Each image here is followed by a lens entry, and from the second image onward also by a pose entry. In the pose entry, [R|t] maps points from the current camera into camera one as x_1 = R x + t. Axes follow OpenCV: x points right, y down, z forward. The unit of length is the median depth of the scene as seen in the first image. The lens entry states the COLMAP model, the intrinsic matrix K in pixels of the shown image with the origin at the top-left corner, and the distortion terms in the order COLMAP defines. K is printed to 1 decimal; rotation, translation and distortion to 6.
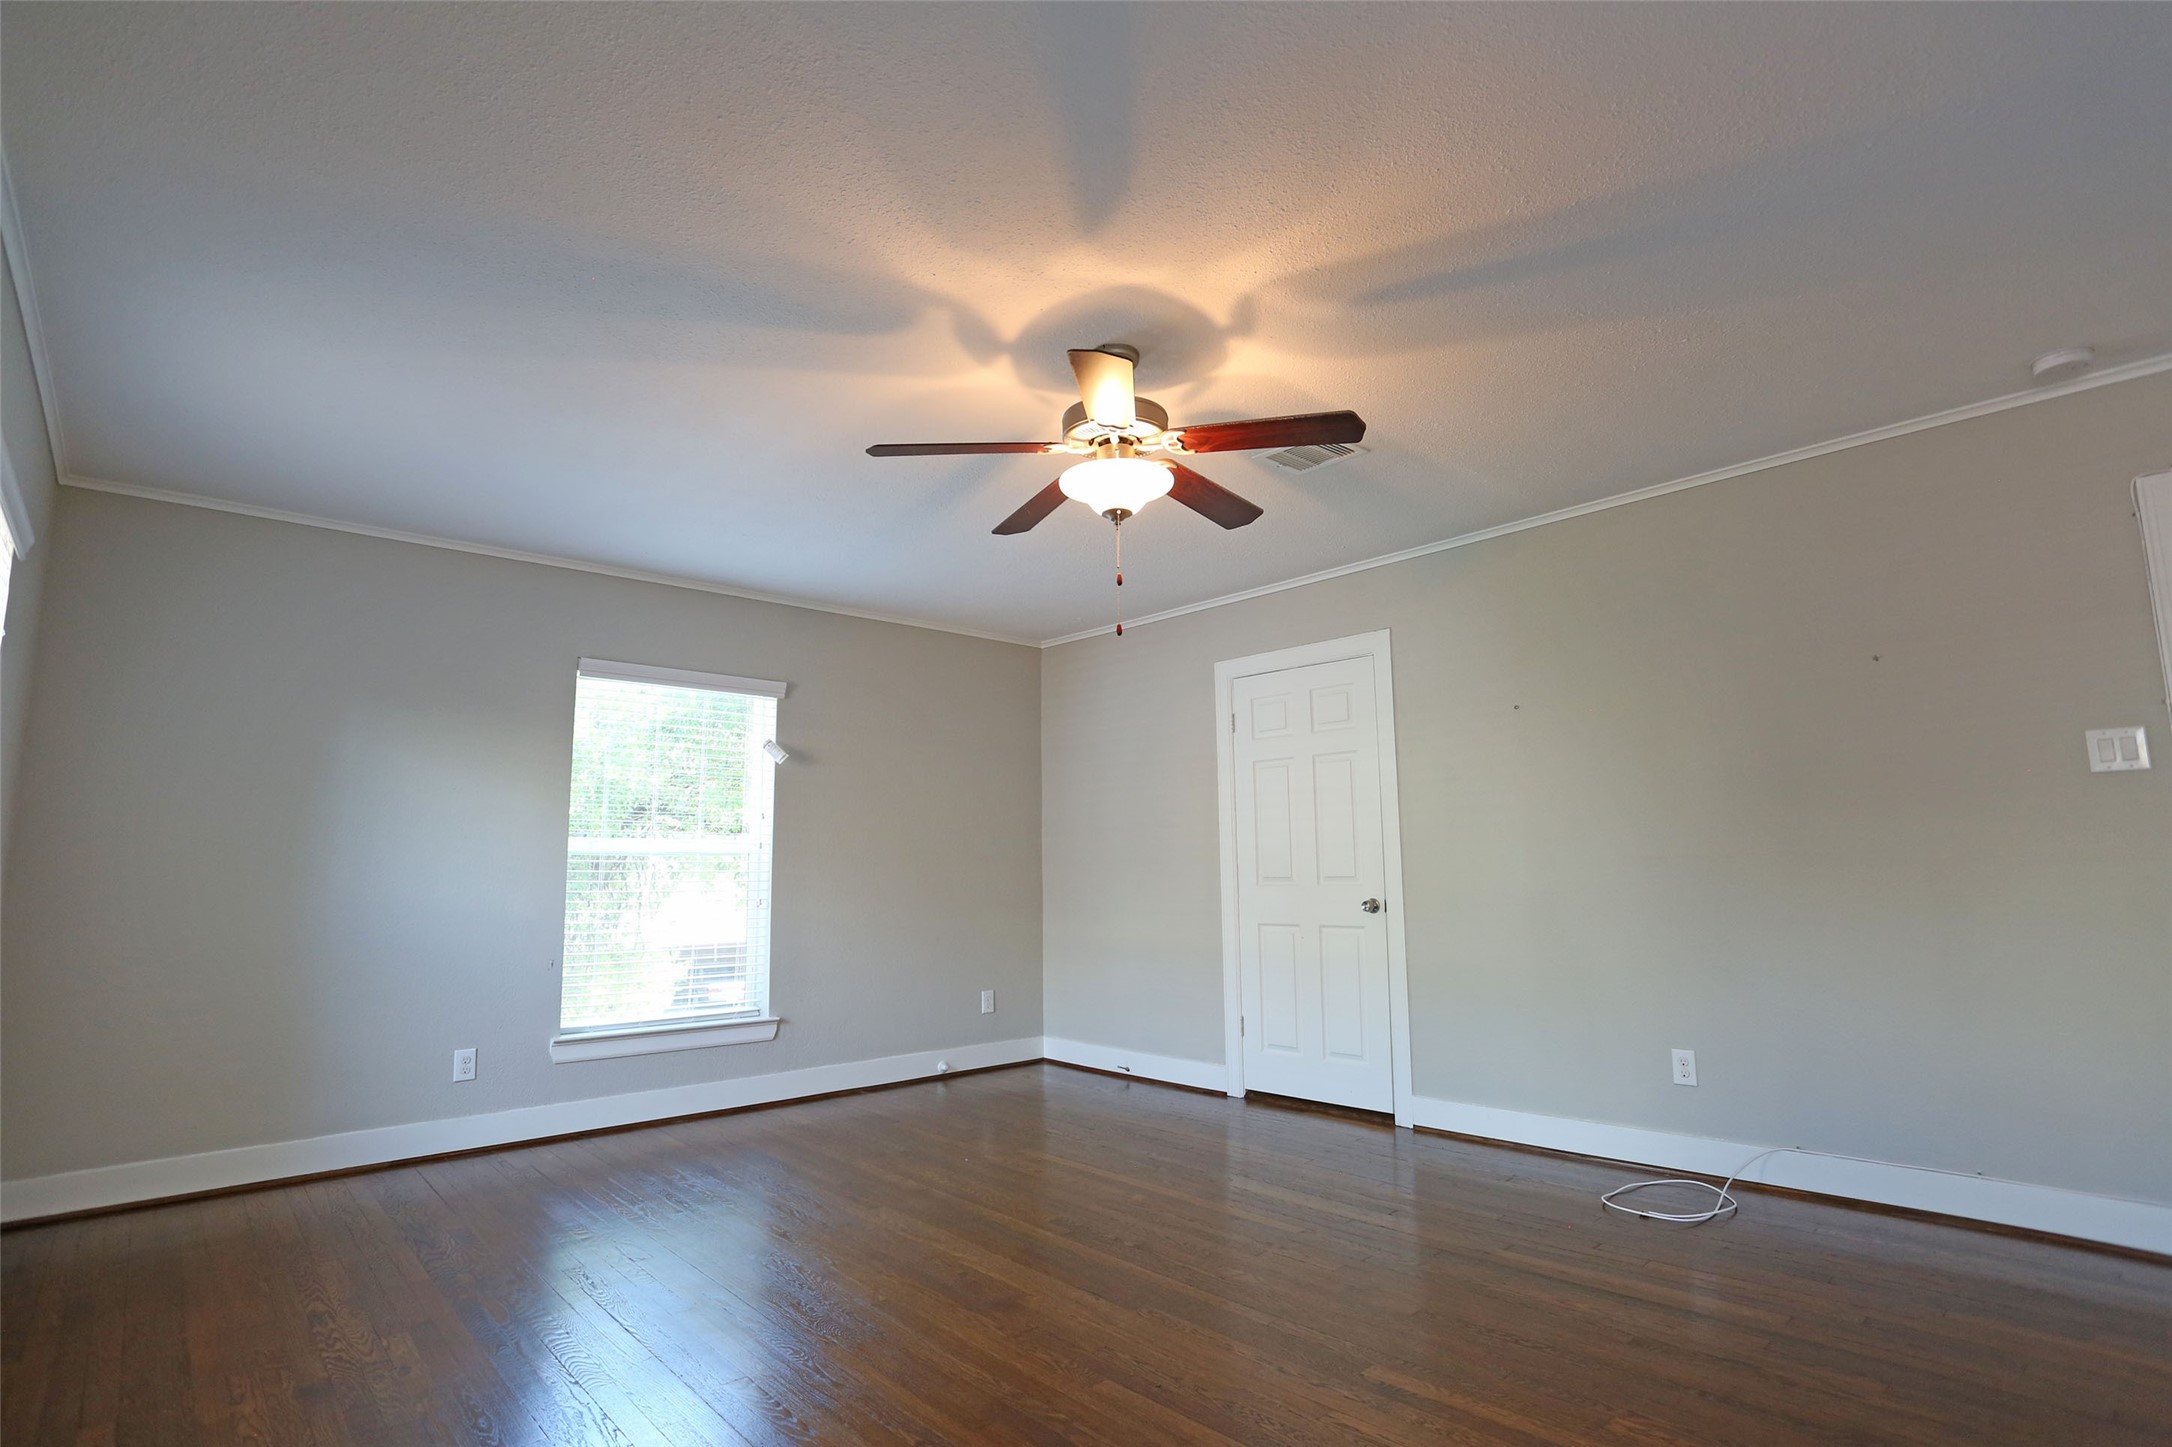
lens RADIAL K [[1055.9, 0, 1092.1], [0, 1055.9, 717.1], [0, 0, 1]] dist [-0.079203, 0.040310]
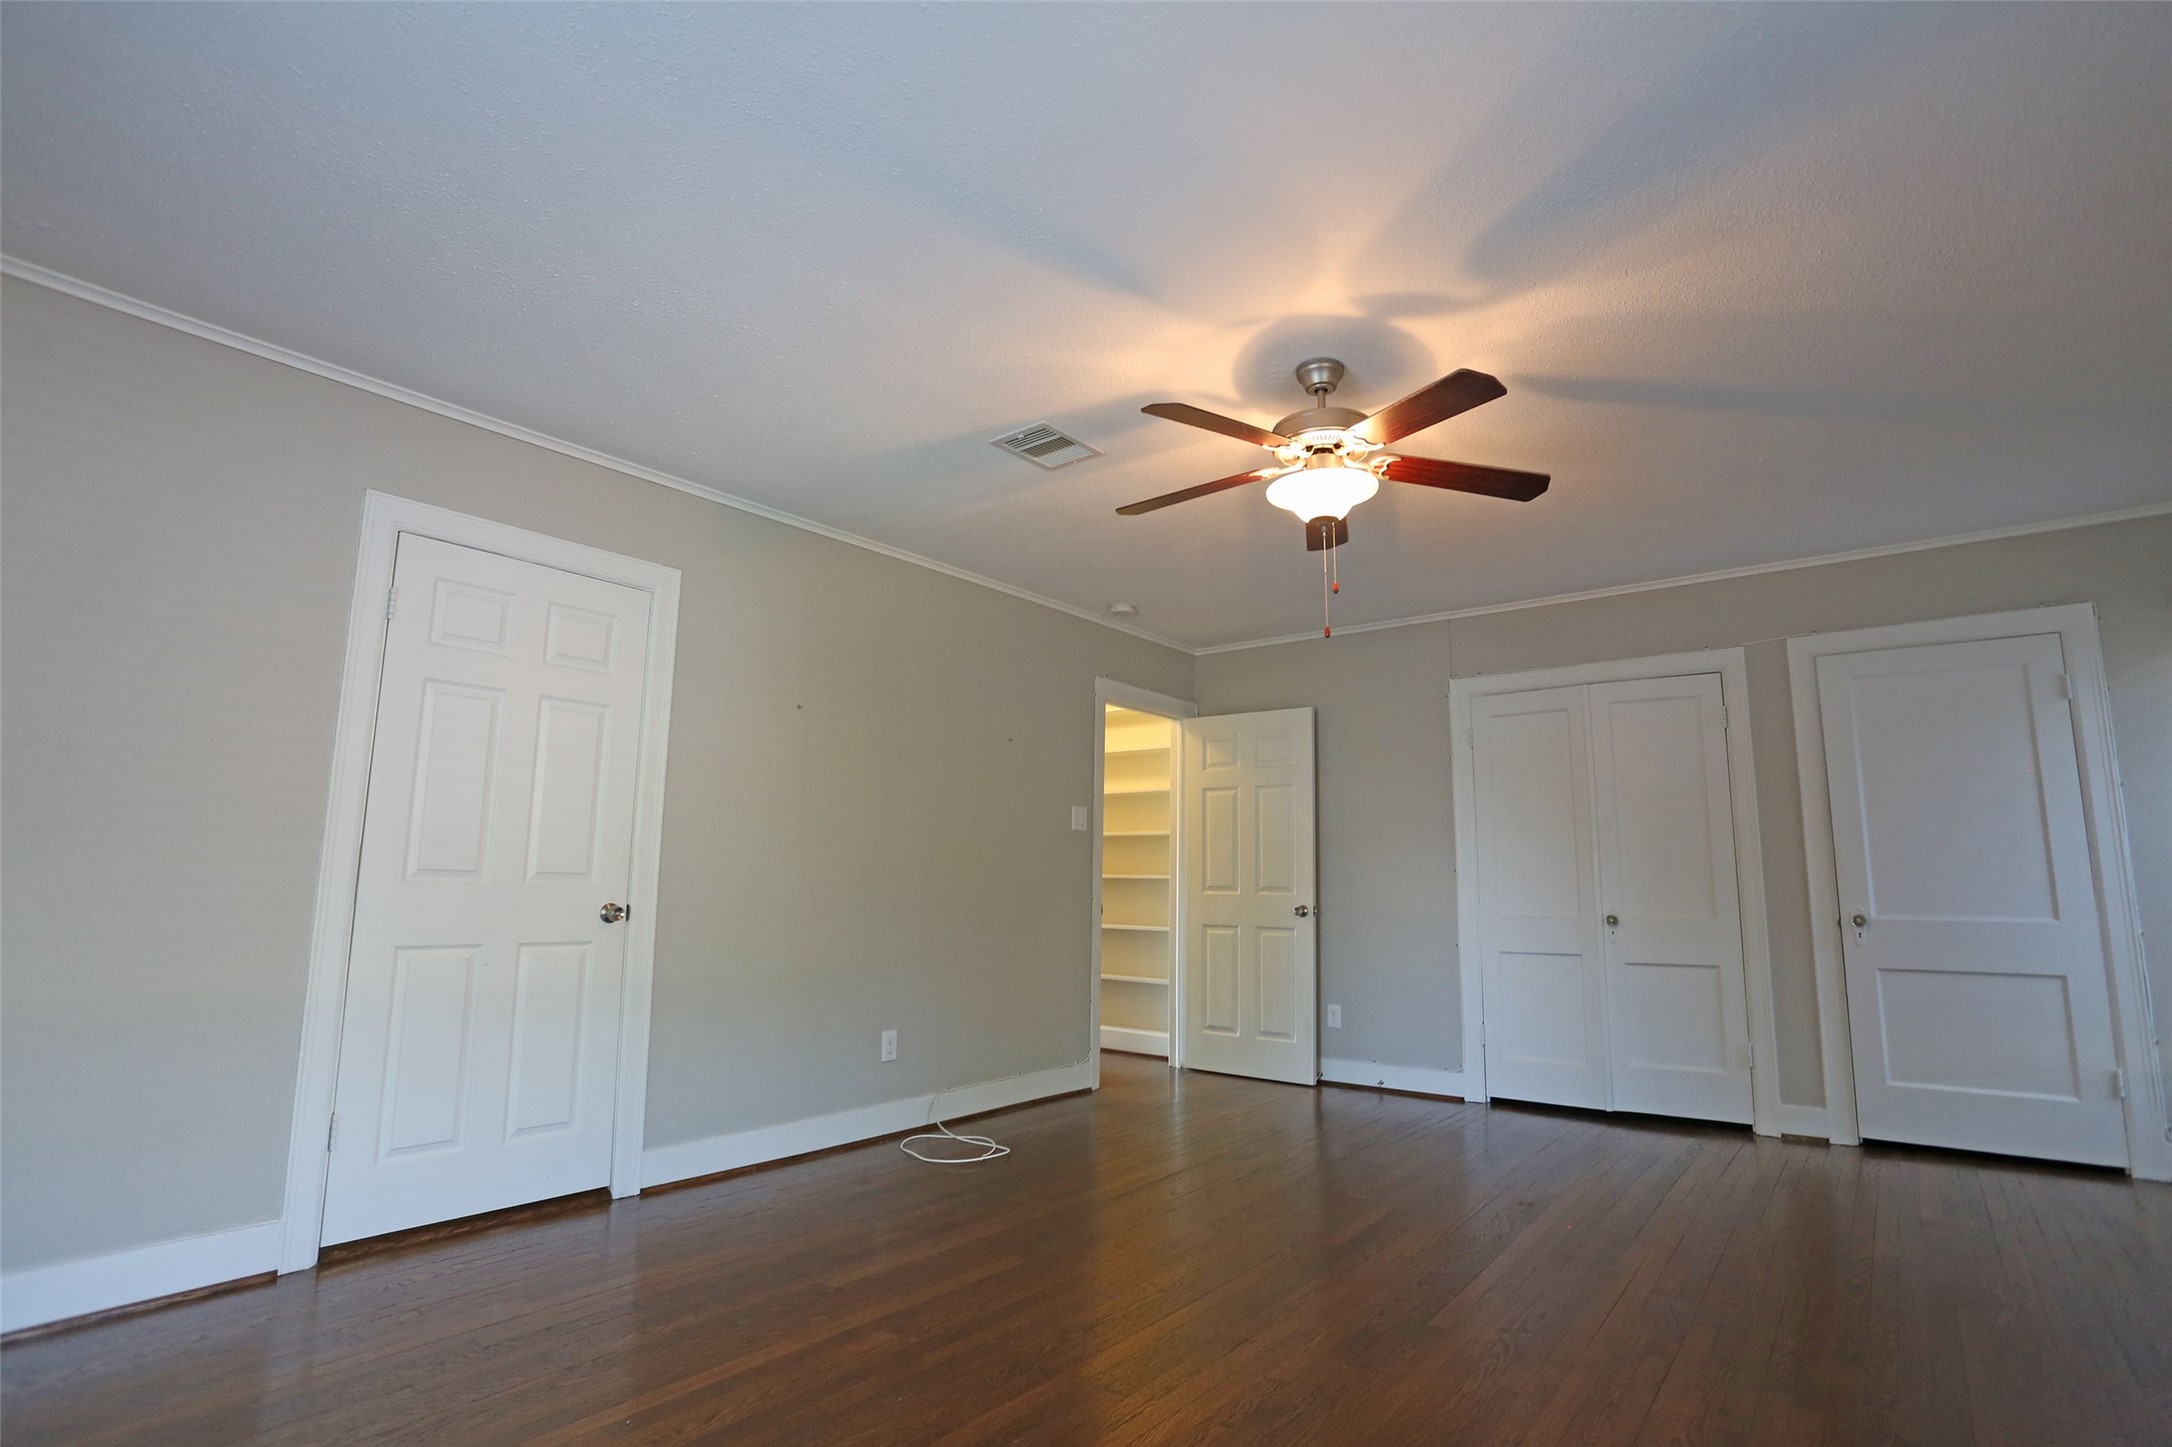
lens RADIAL K [[1055.9, 0, 1092.1], [0, 1055.9, 717.1], [0, 0, 1]] dist [-0.079203, 0.040310]
pose [[-0.167141, 0.168672, 0.971398, -0.573052], [-0.149527, 0.969524, -0.194075, 0.144522], [-0.974528, -0.177688, -0.136827, 0.836379]]
